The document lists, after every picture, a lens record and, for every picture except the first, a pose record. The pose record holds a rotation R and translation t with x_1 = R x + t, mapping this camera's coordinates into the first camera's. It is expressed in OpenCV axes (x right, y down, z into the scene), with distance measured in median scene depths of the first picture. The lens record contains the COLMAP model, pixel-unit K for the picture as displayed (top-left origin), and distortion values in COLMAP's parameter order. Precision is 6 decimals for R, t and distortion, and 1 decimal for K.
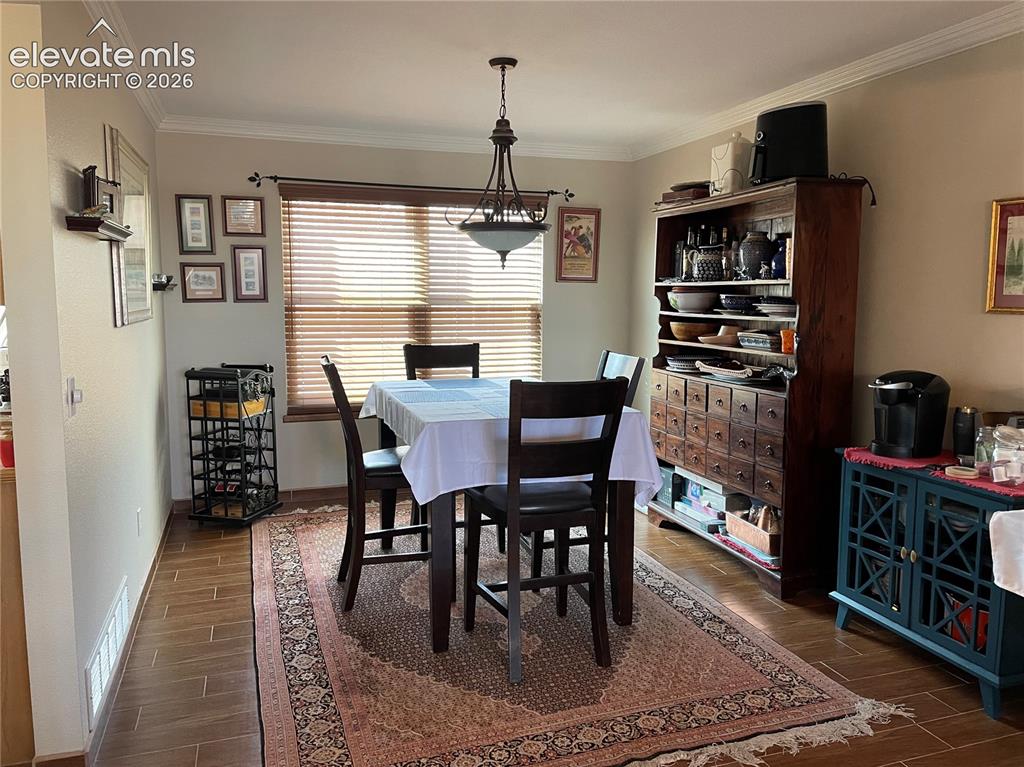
lens RADIAL K [[777.2, 0, 507.8], [0, 777.2, 379.2], [0, 0, 1]] dist [0.065201, -0.091450]
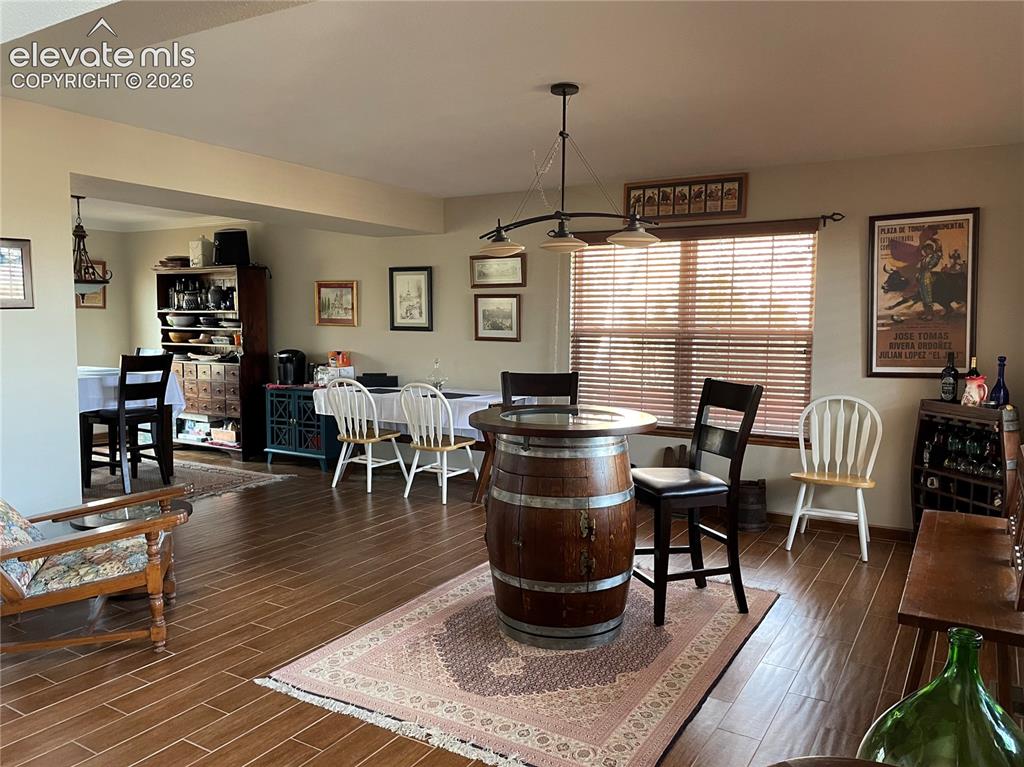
lens RADIAL K [[777.2, 0, 504.1], [0, 777.2, 377.3], [0, 0, 1]] dist [0.065201, -0.091450]
pose [[0.764782, -0.052922, 0.642112, -0.411248], [0.070192, 0.997533, -0.001386, 0.096296], [-0.640454, 0.046131, 0.766610, -0.975780]]
